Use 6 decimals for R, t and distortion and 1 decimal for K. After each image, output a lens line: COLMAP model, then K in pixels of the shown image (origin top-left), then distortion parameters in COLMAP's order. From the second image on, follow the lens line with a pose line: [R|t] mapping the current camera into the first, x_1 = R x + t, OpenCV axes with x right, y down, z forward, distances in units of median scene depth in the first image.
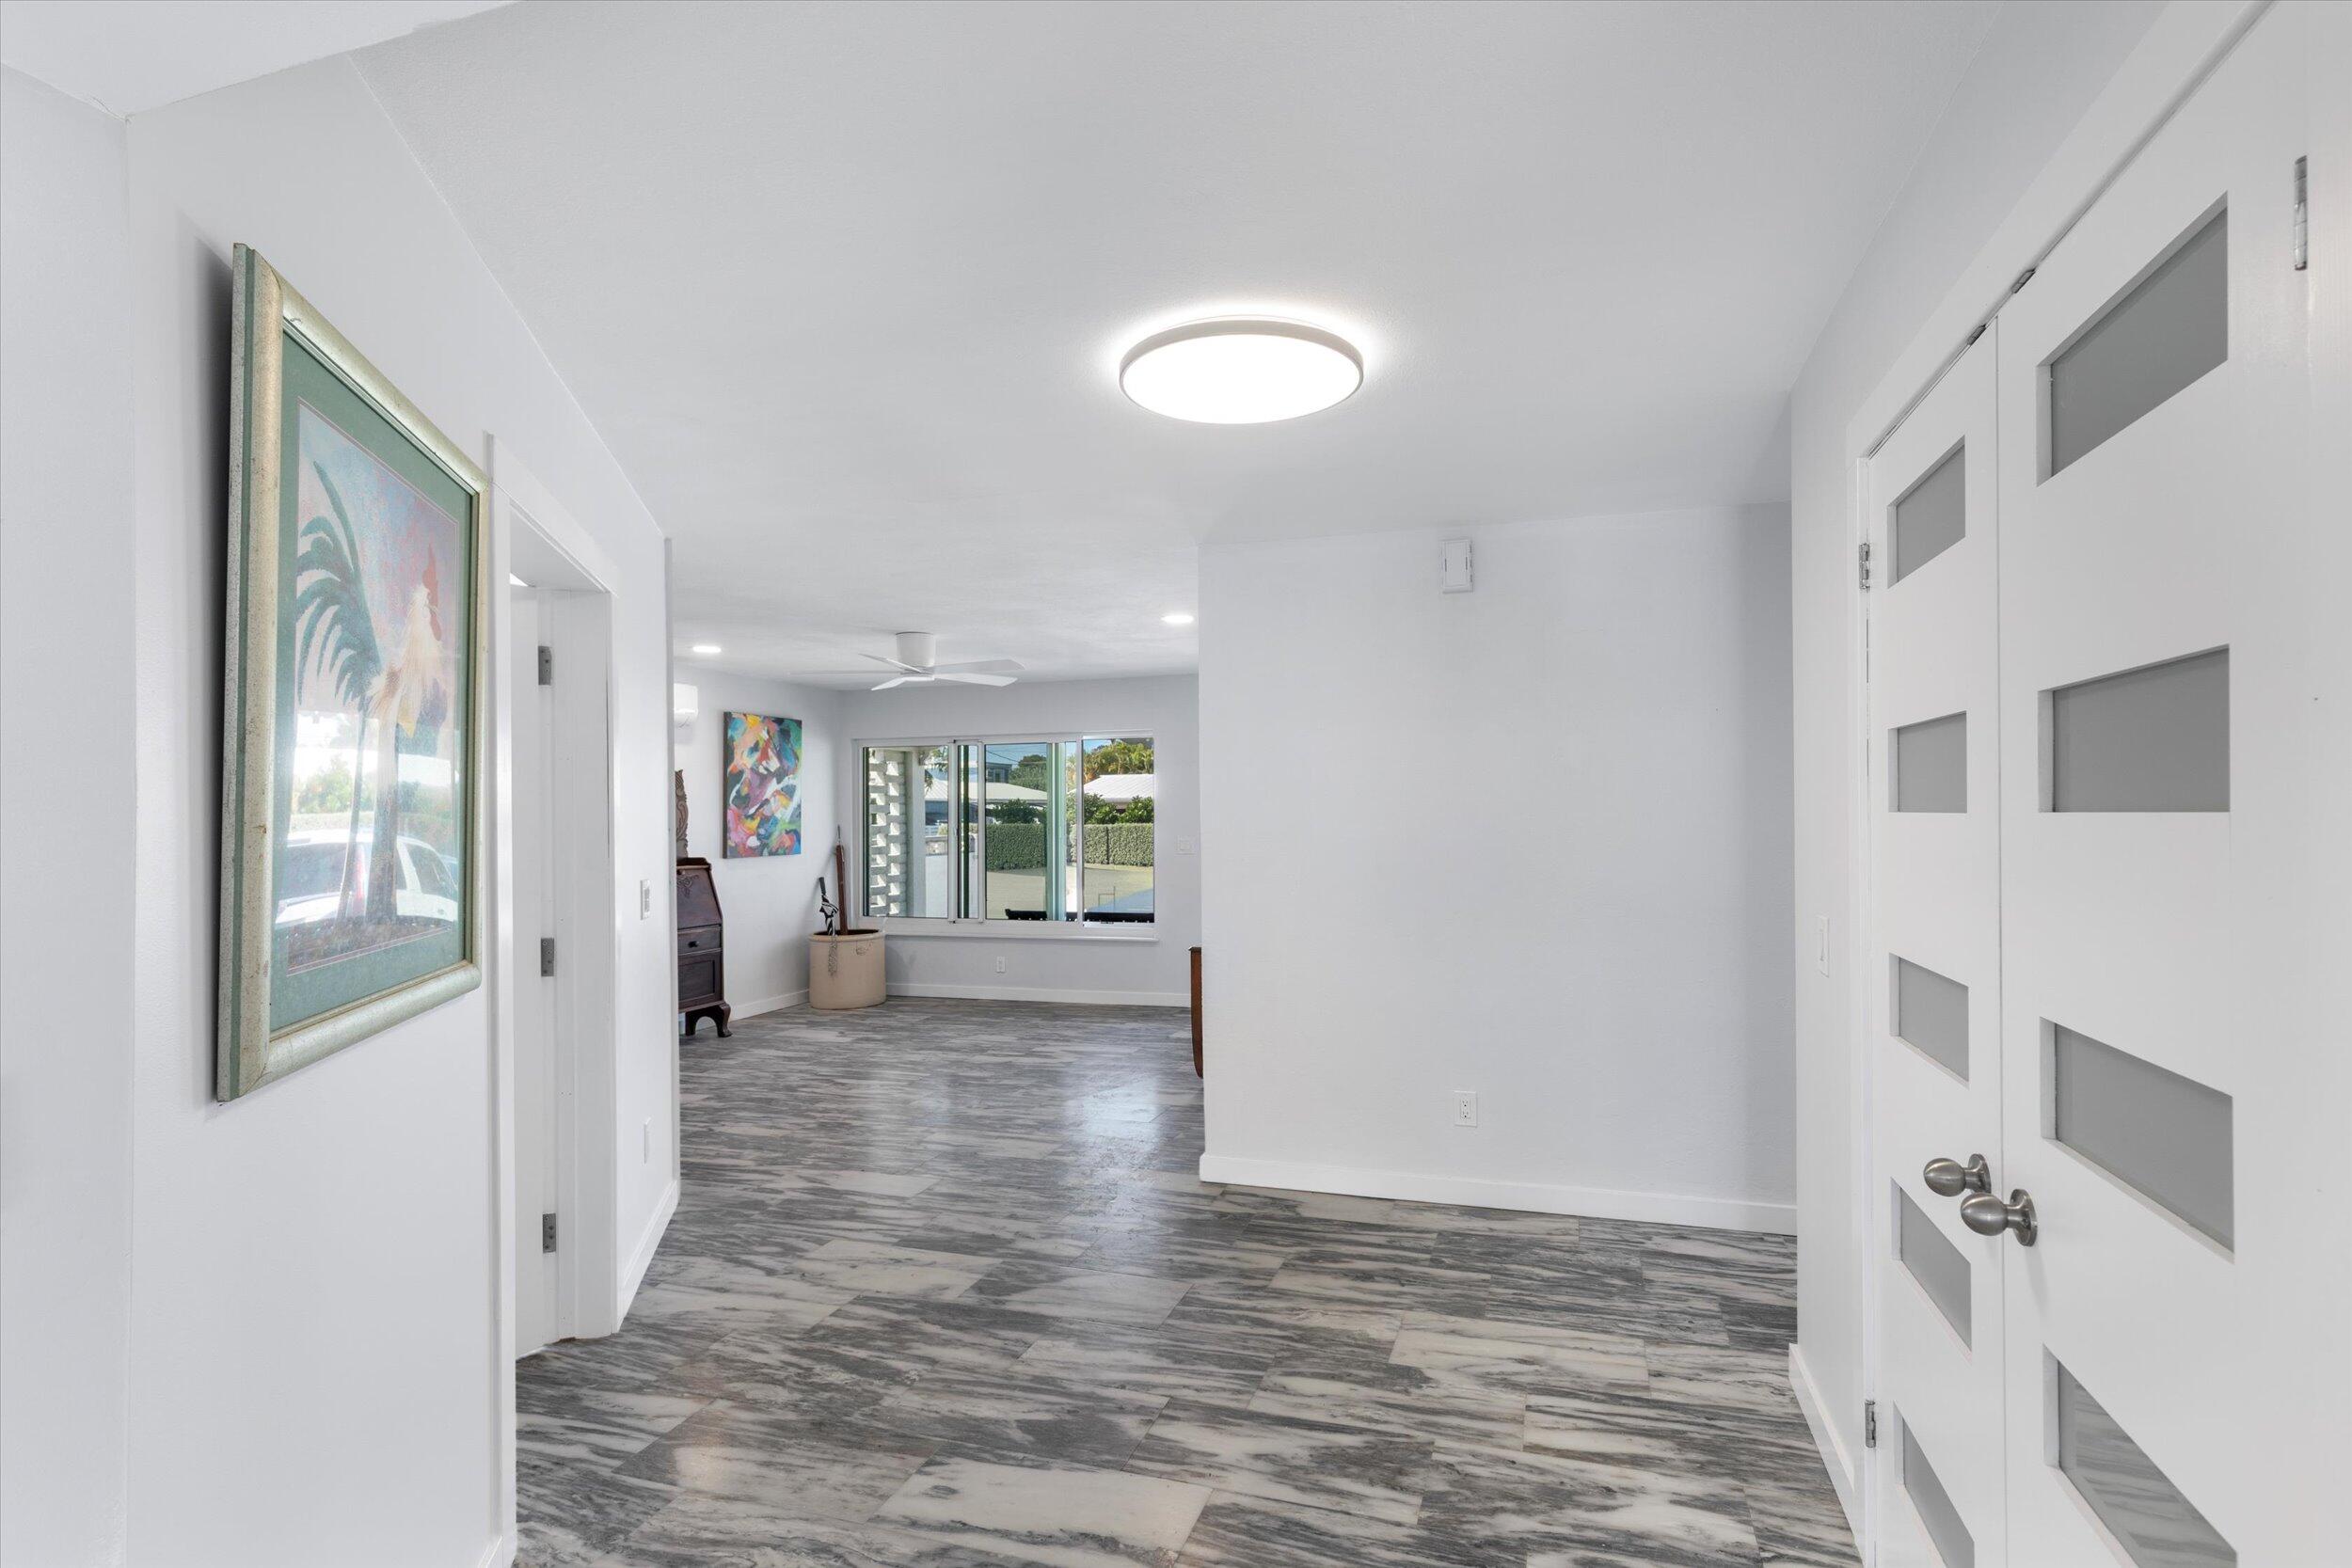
lens RADIAL K [[1076.3, 0, 1315.0], [0, 1076.3, 808.6], [0, 0, 1]] dist [0.002256, 0.000017]
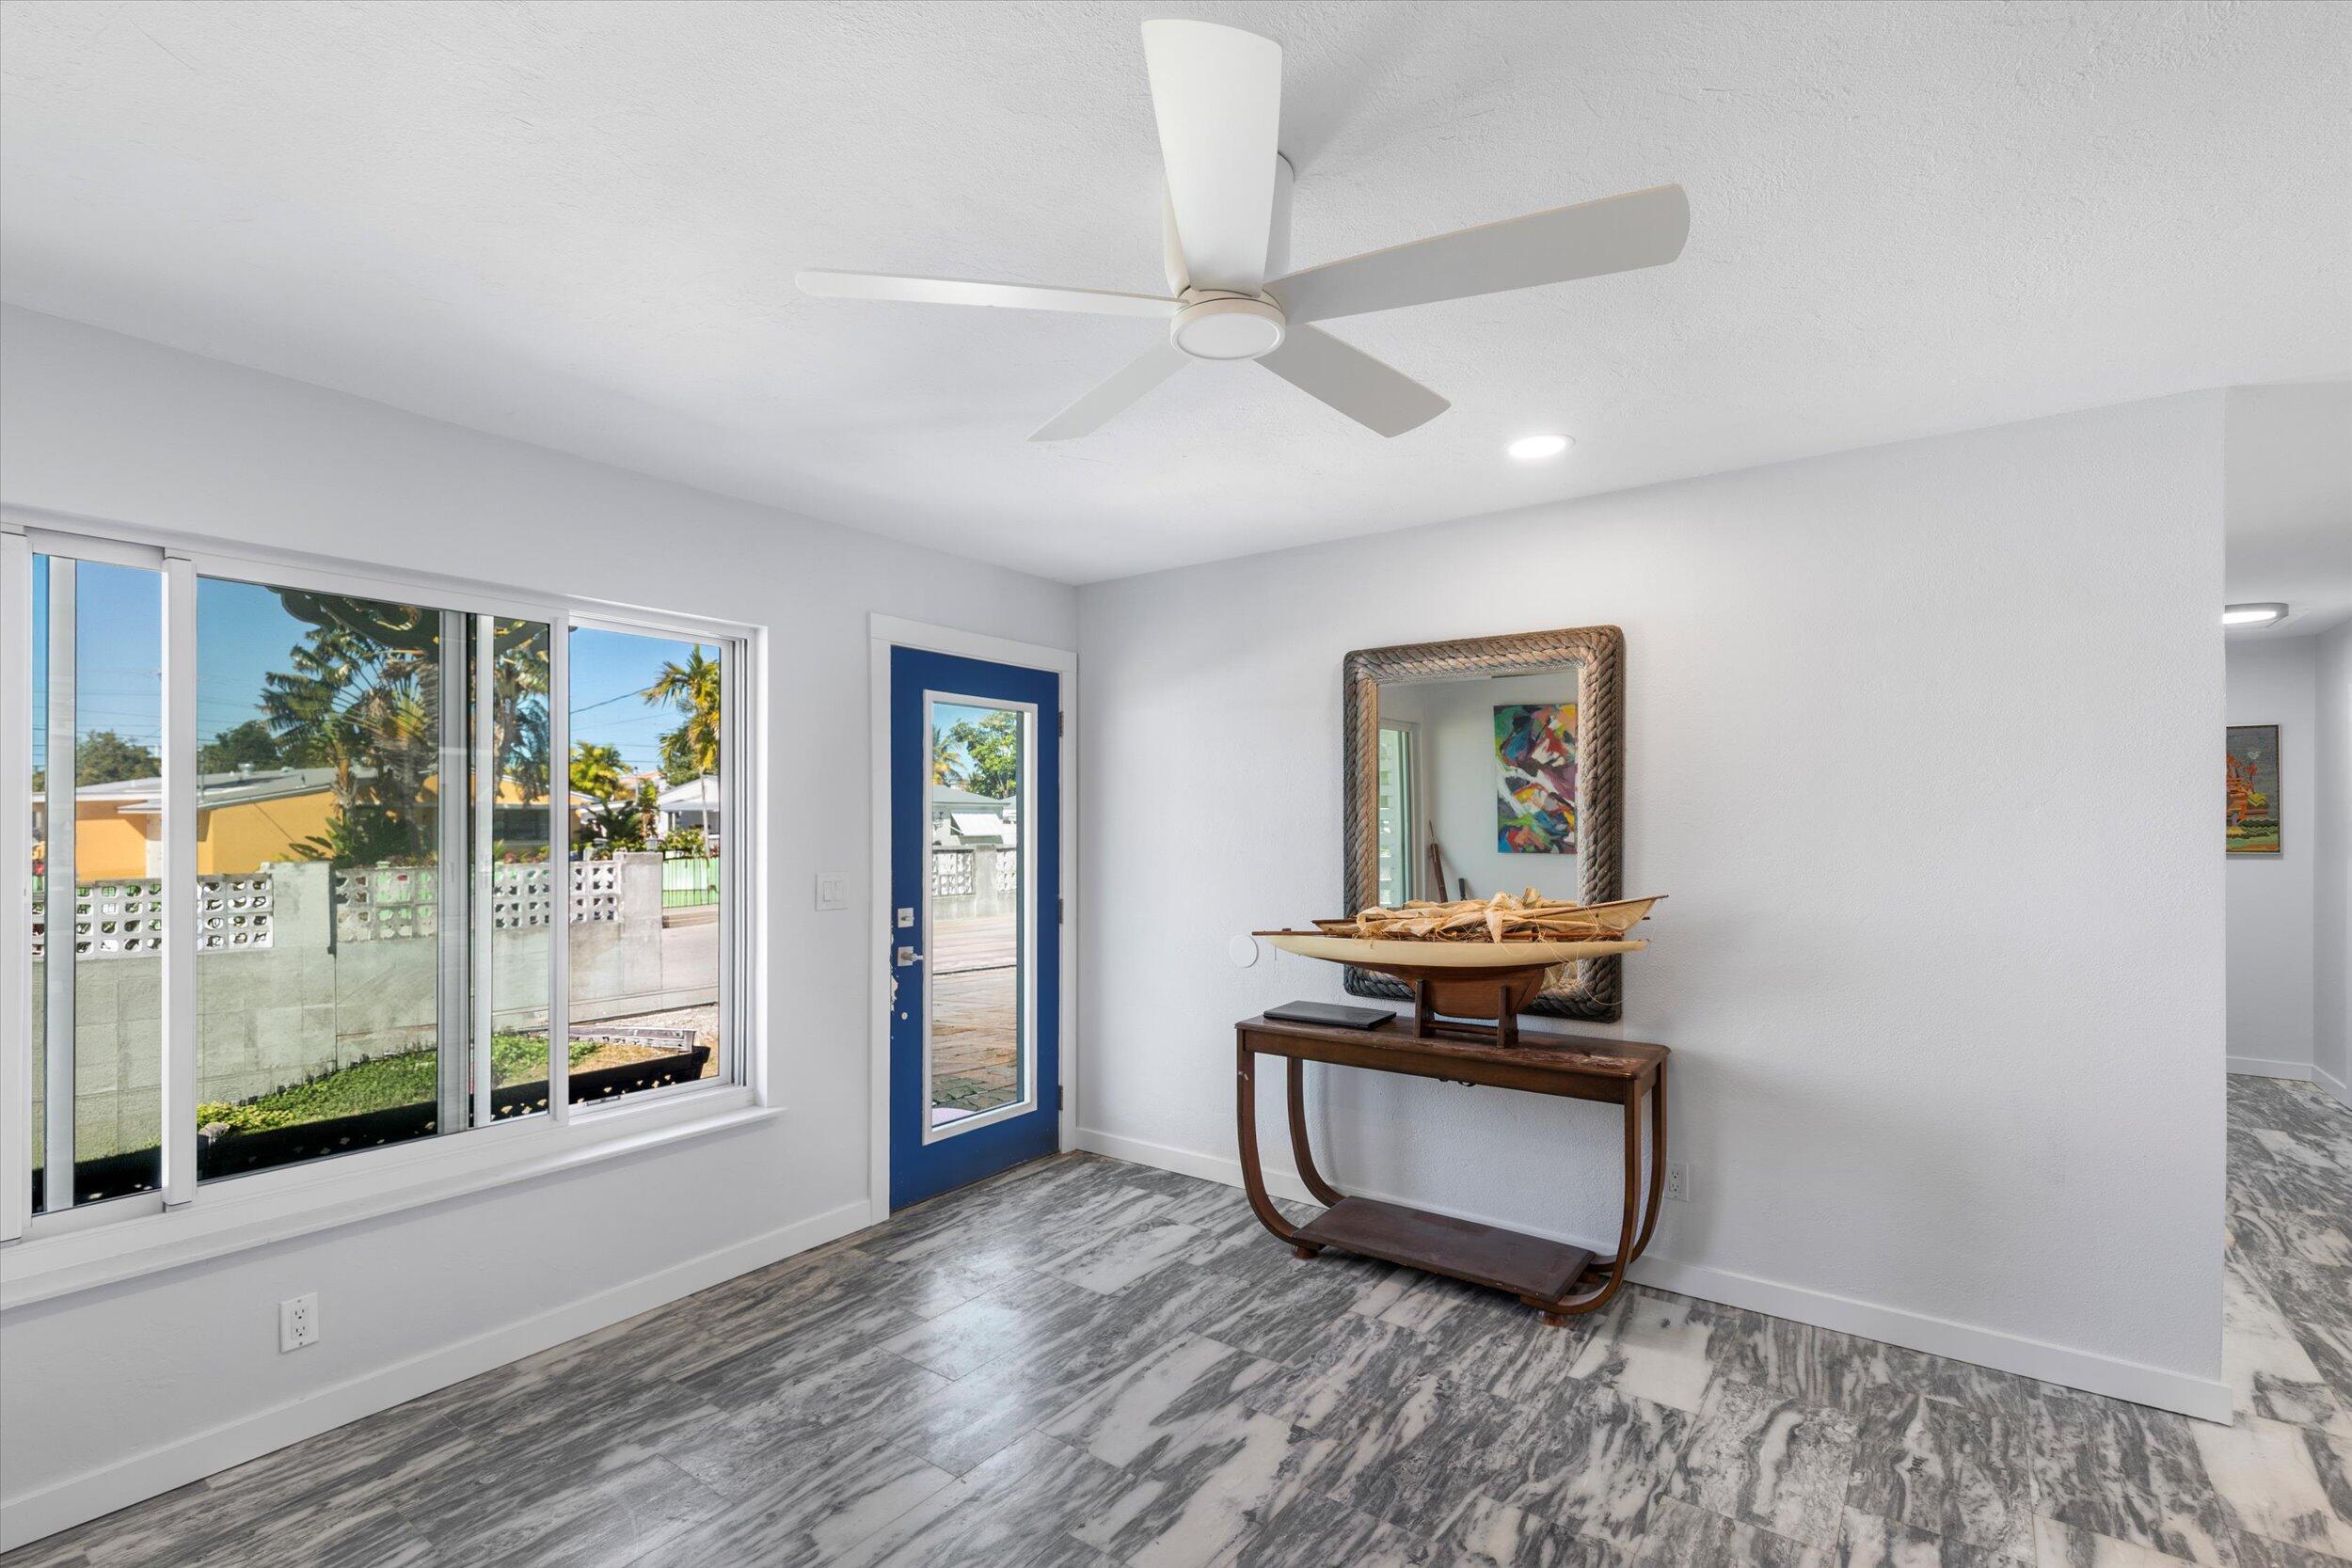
lens RADIAL K [[1071.0, 0, 1137.1], [0, 1071.0, 815.6], [0, 0, 1]] dist [0.004134, 0.000884]
pose [[0.417554, 0.011578, 0.908578, -0.526702], [-0.006900, 0.999930, -0.009571, 0.006122], [-0.908626, -0.002272, 0.417605, 0.746927]]
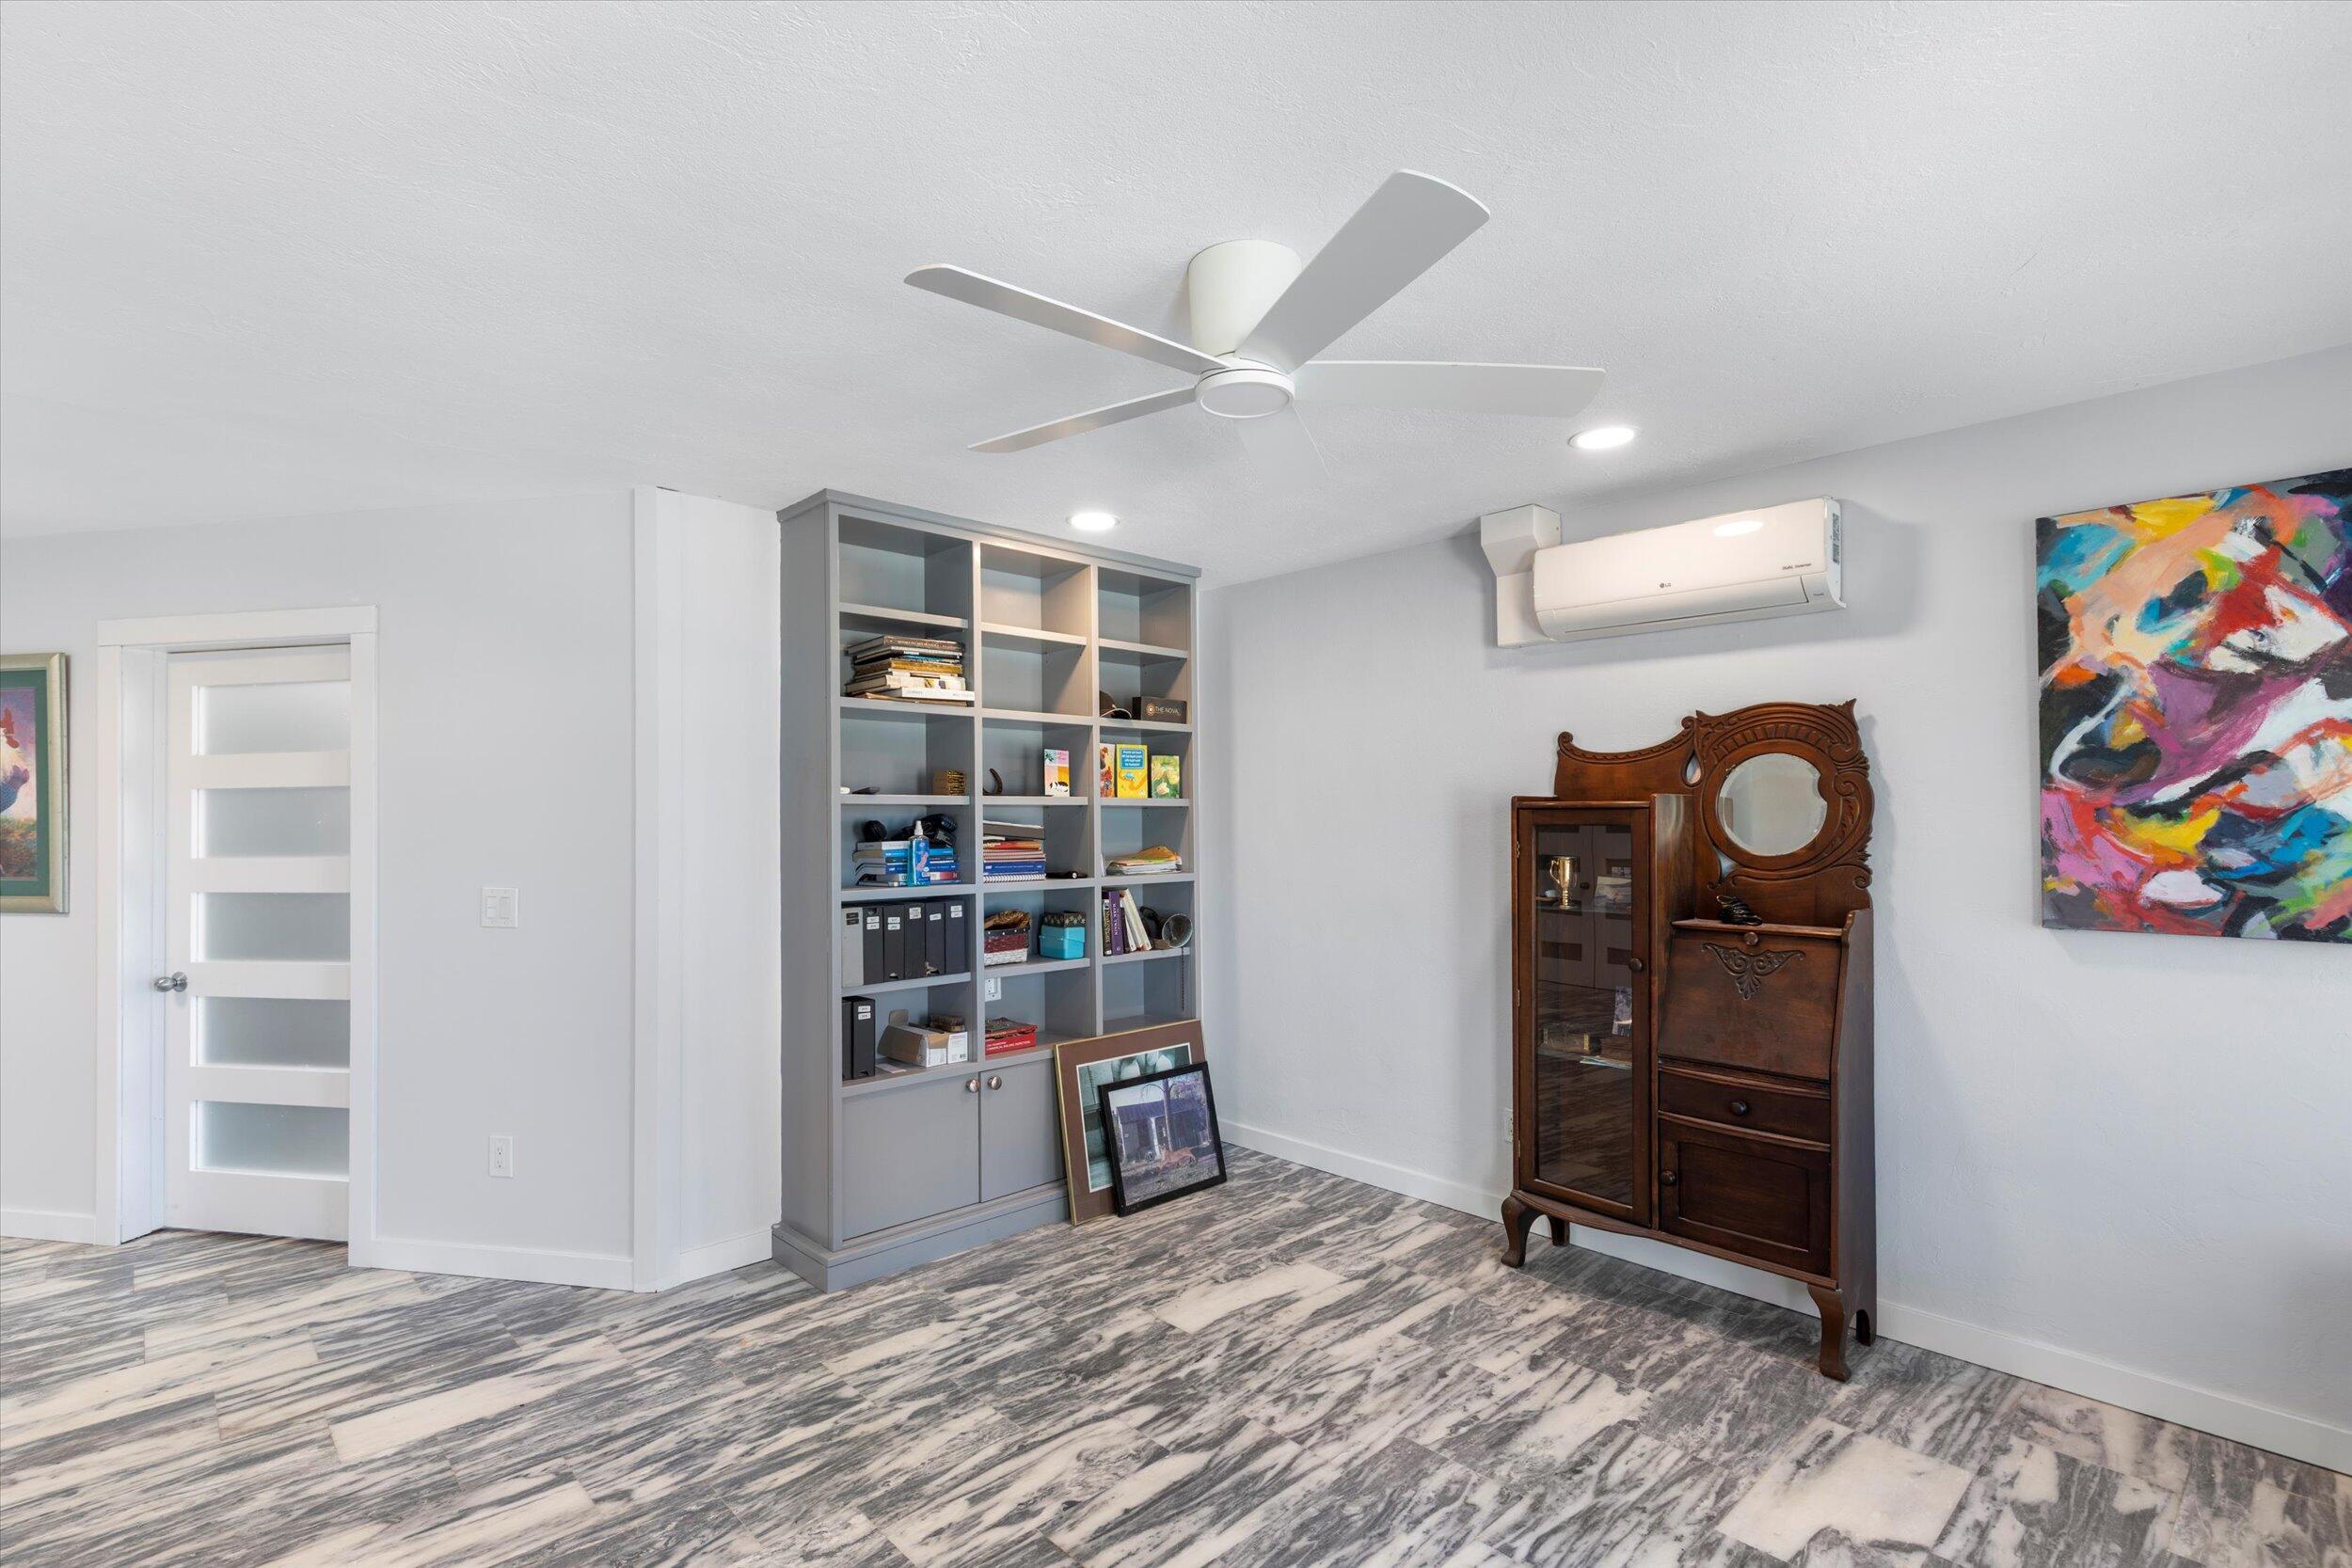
lens RADIAL K [[1140.7, 0, 1125.8], [0, 1140.7, 795.7], [0, 0, 1]] dist [0.007609, -0.000776]
pose [[-0.588273, 0.001214, -0.808661, -0.056759], [0.015039, 0.999842, -0.009439, 0.001459], [0.808522, -0.017714, -0.588199, 0.970346]]
